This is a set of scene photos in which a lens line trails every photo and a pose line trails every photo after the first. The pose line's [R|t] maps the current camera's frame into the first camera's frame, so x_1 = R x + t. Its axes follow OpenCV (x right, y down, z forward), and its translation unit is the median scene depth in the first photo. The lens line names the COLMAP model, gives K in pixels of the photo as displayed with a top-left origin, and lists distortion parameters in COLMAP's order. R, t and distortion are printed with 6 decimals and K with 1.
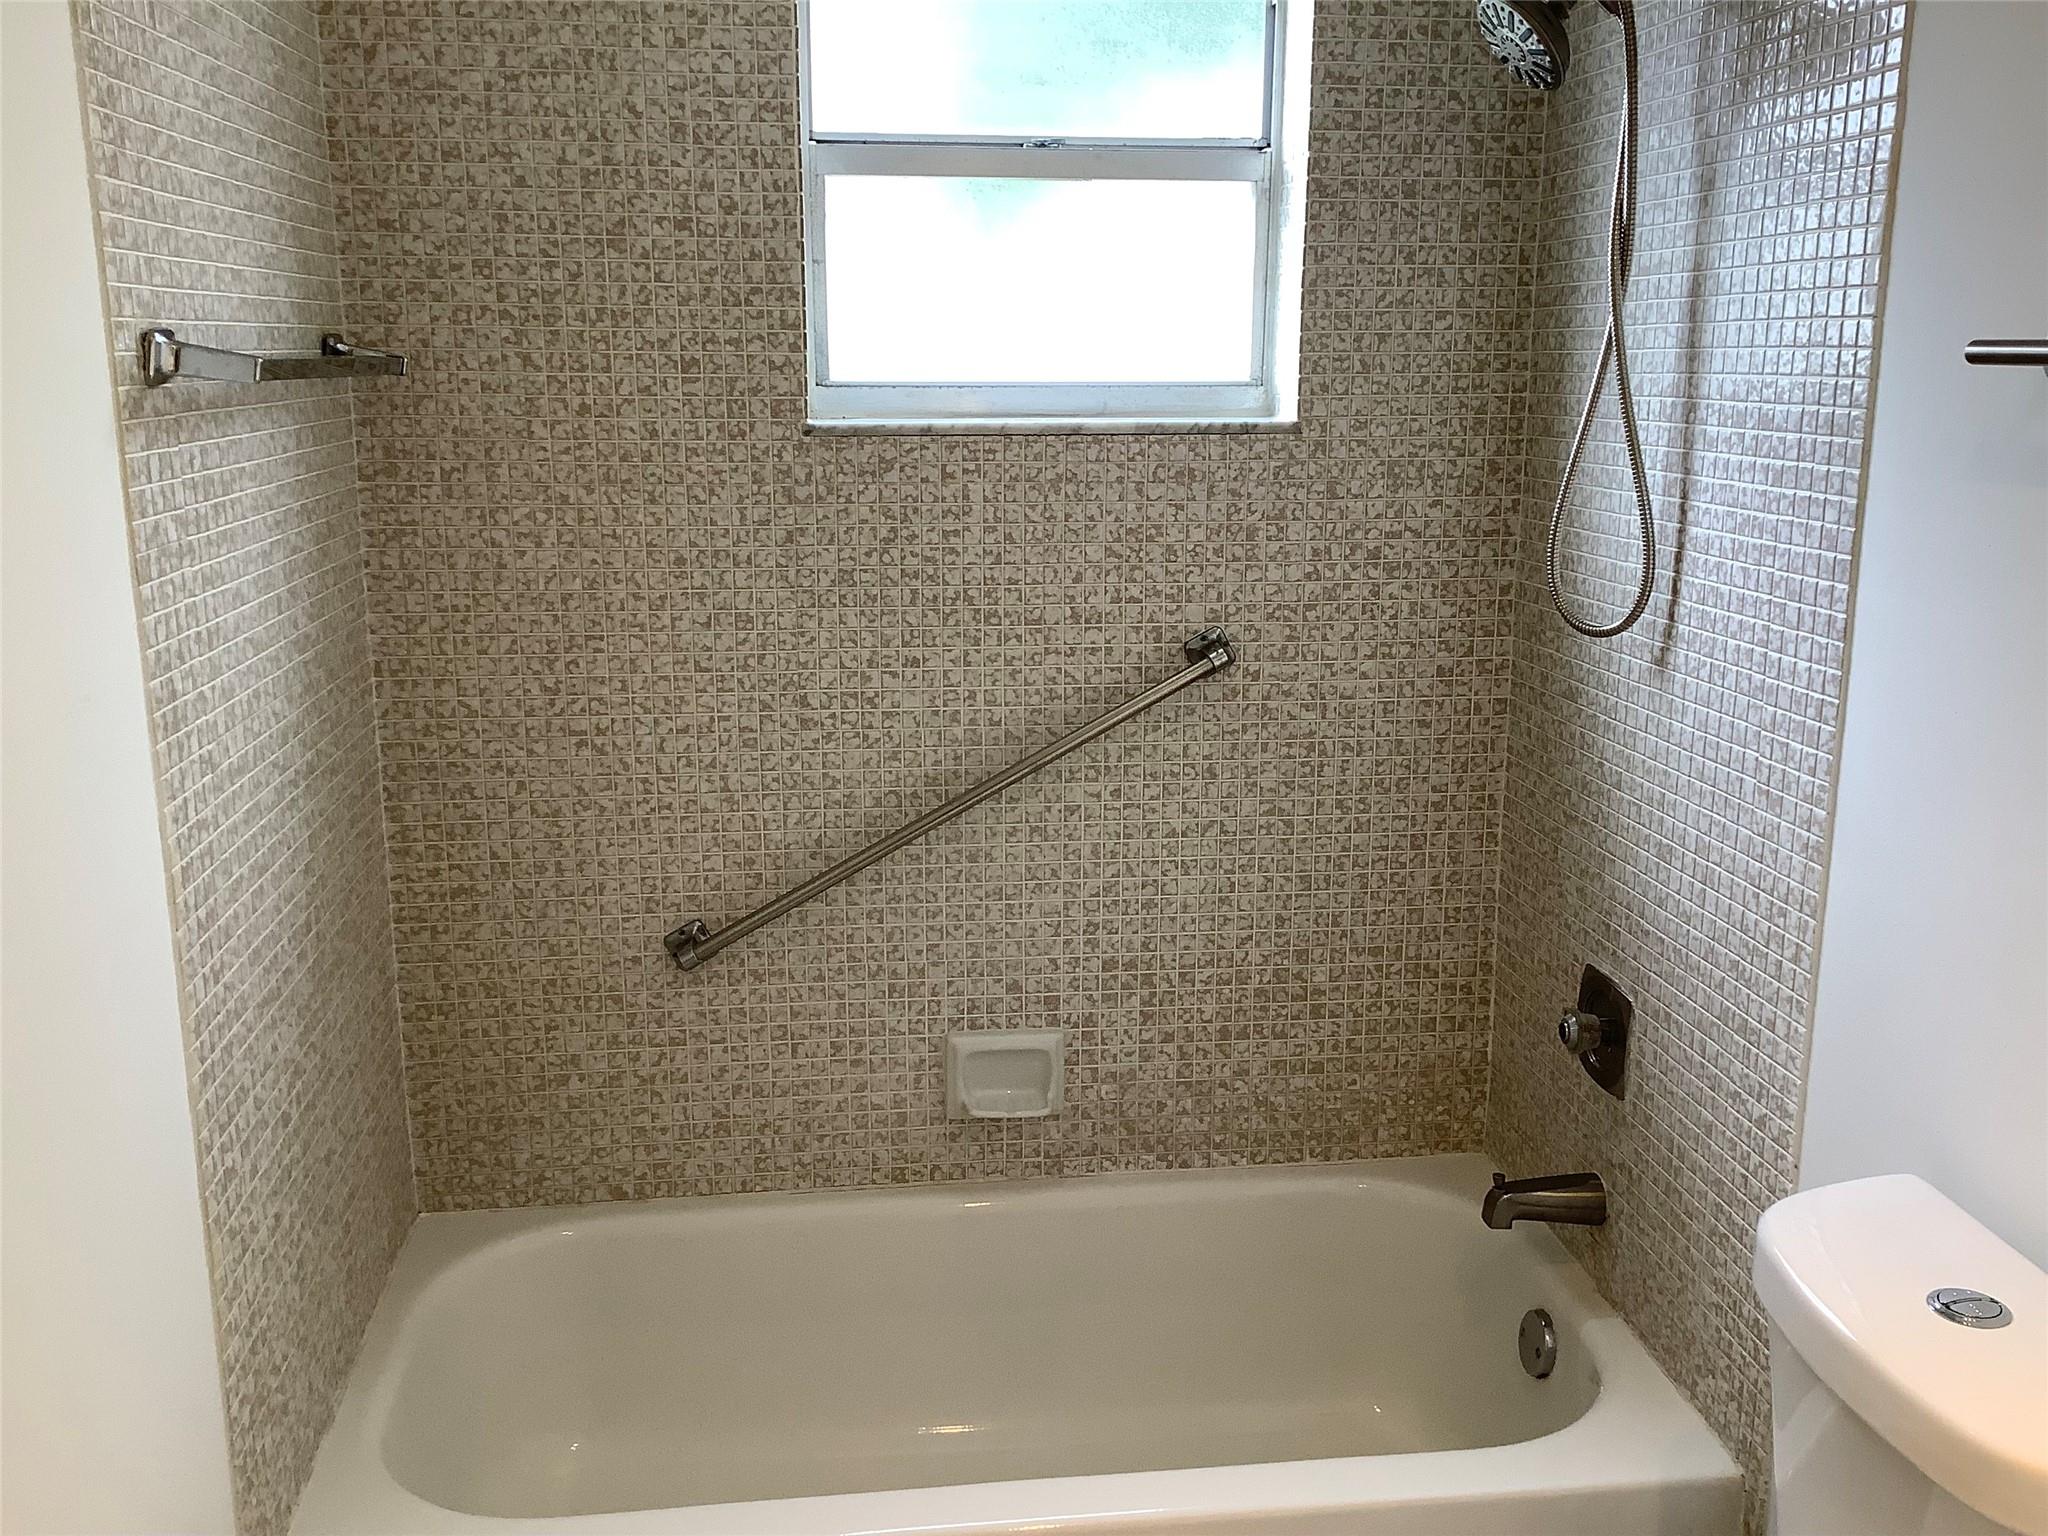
lens RADIAL K [[1829.4, 0, 1027.1], [0, 1829.4, 770.0], [0, 0, 1]] dist [0.128706, -0.222374]
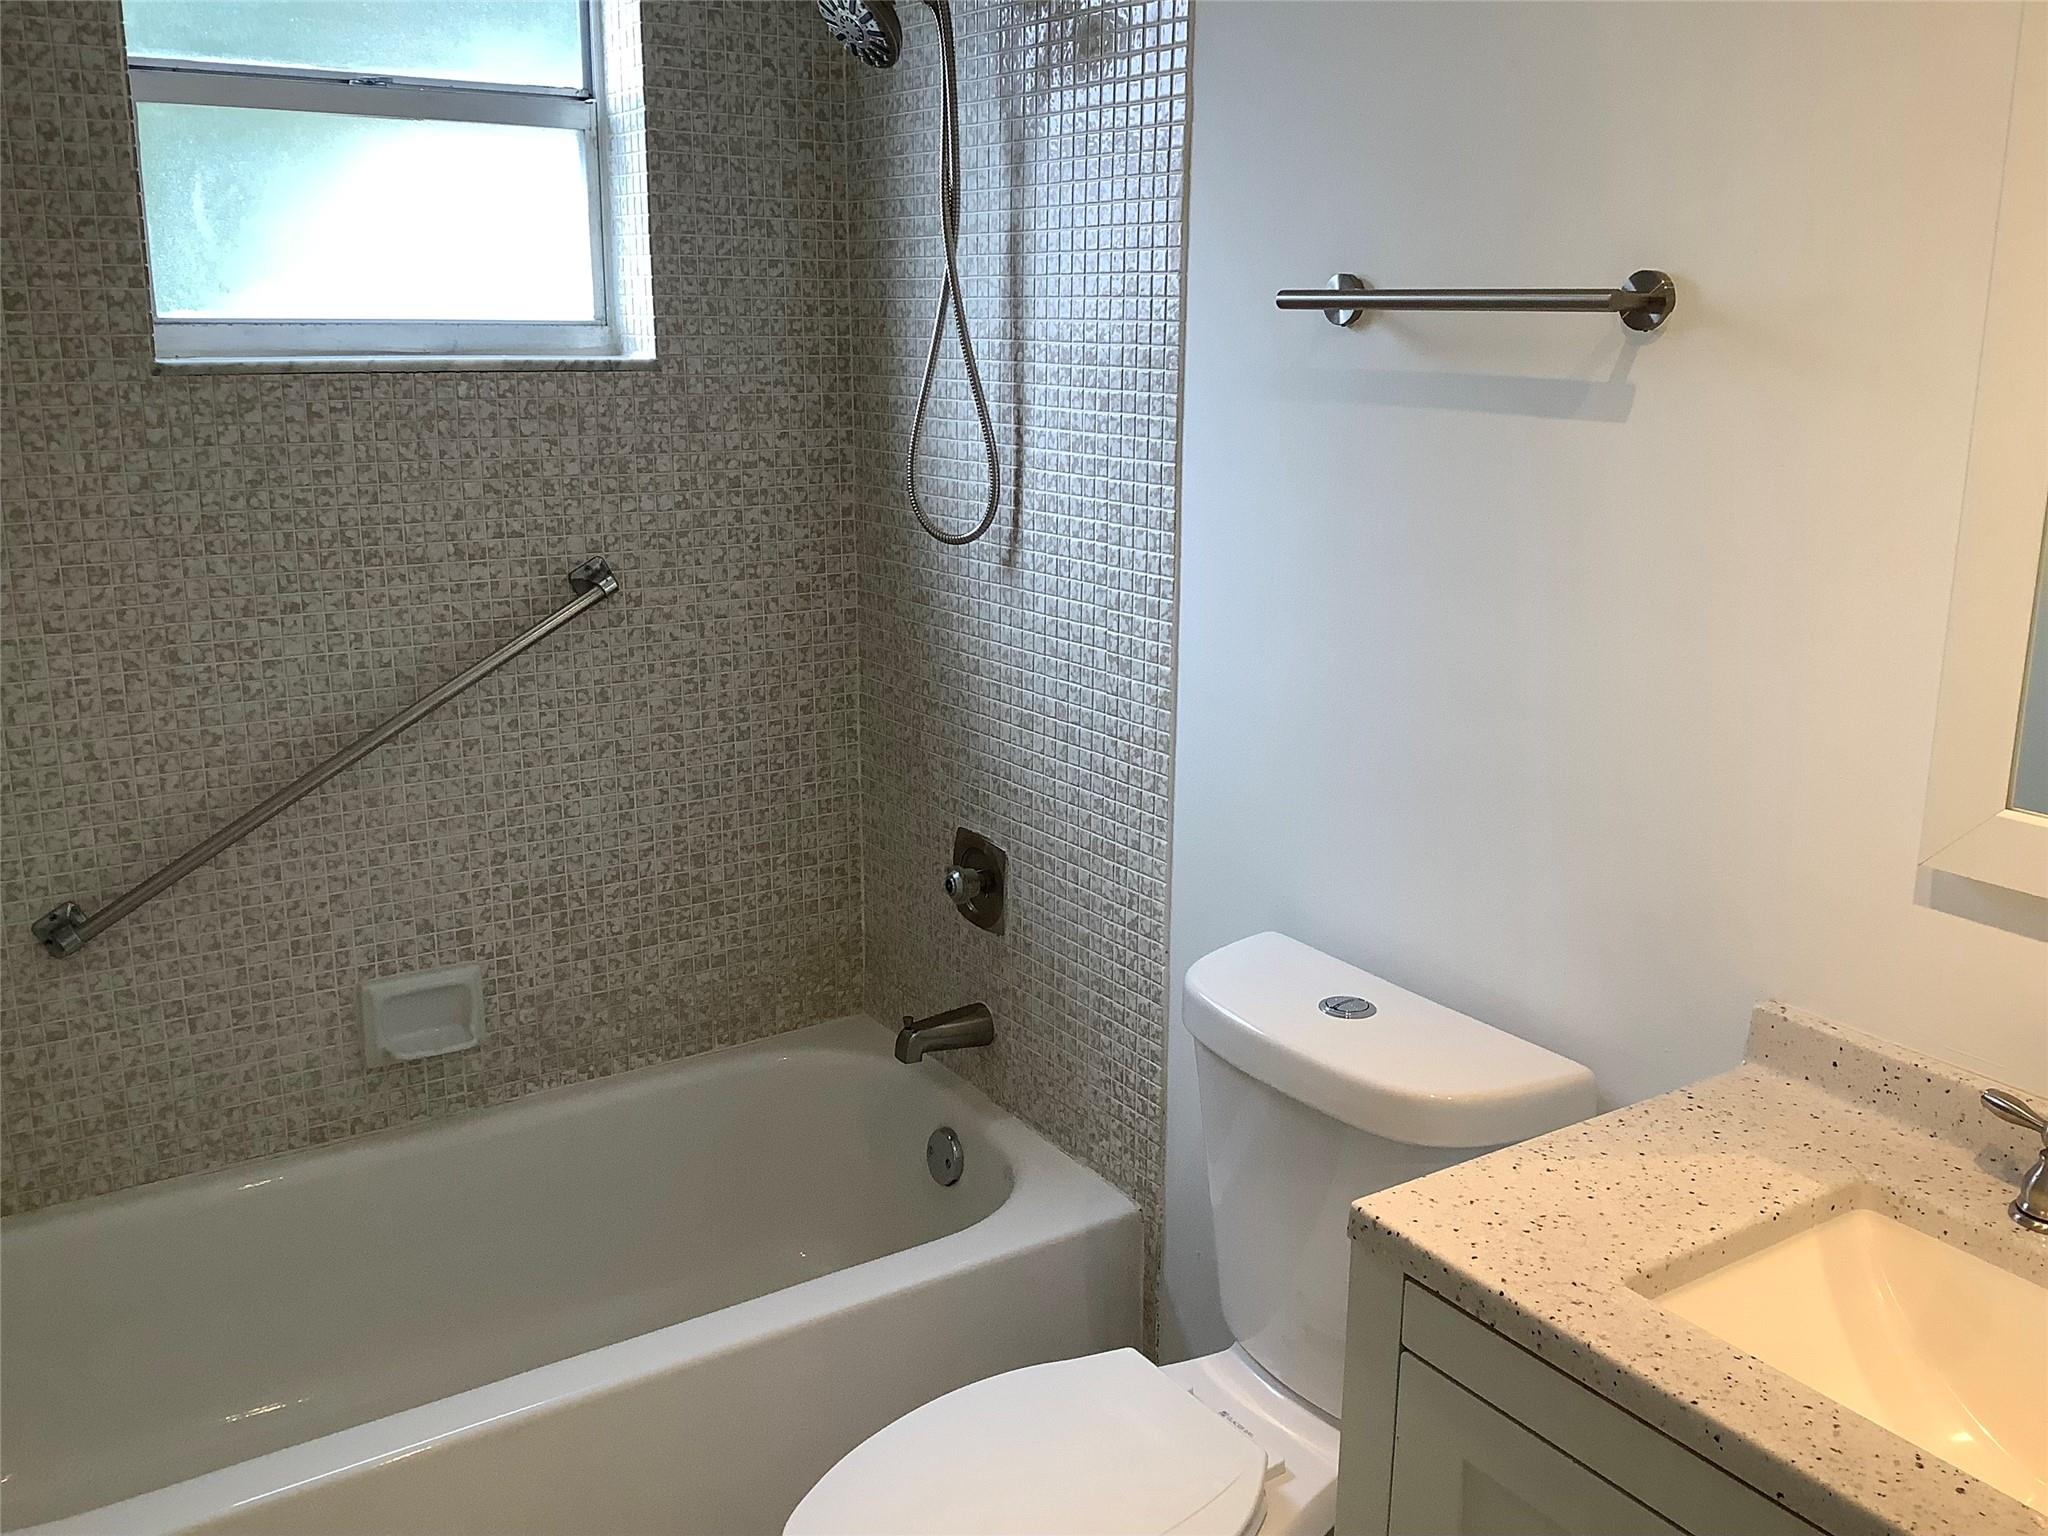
lens RADIAL K [[1829.4, 0, 1027.1], [0, 1829.4, 770.0], [0, 0, 1]] dist [0.128706, -0.222374]
pose [[0.893136, -0.105884, 0.437146, -0.155784], [0.094746, 0.994378, 0.047278, 0.017287], [-0.439695, -0.000808, 0.898147, -0.058220]]
